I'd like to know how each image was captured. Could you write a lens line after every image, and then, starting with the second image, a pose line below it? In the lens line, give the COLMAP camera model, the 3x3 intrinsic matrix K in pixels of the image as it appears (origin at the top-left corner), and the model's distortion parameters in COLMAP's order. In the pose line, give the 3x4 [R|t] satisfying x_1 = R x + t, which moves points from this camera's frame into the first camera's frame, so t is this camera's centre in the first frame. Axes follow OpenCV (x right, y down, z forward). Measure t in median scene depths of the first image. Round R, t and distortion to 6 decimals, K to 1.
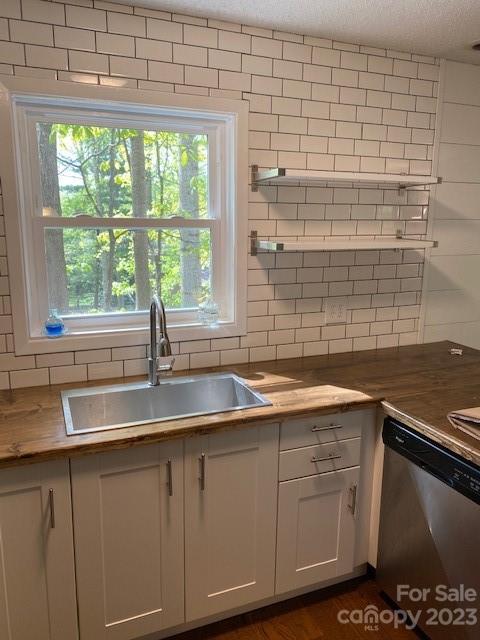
lens RADIAL K [[480.7, 0, 237.3], [0, 480.7, 326.3], [0, 0, 1]] dist [0.004736, 0.000316]
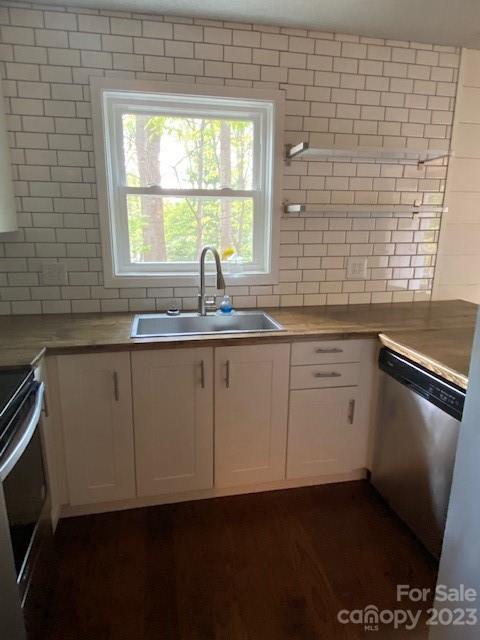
lens RADIAL K [[425.6, 0, 240.0], [0, 425.6, 320.0], [0, 0, 1]] dist [0.066722, -0.081408]
pose [[0.988059, 0.038145, -0.149276, 0.102404], [-0.033751, 0.998922, 0.031860, 0.089481], [0.150331, -0.026441, 0.988282, -0.123657]]
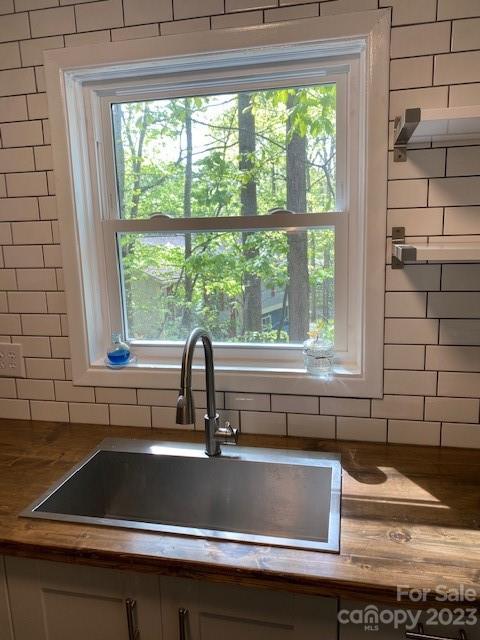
lens RADIAL K [[485.8, 0, 240.0], [0, 485.8, 320.0], [0, 0, 1]] dist [-0.000581, -0.002862]
pose [[0.825562, 0.069389, -0.560029, 0.231956], [-0.085359, 0.996347, -0.002381, -0.070471], [0.557818, 0.049769, 0.828470, 0.423780]]
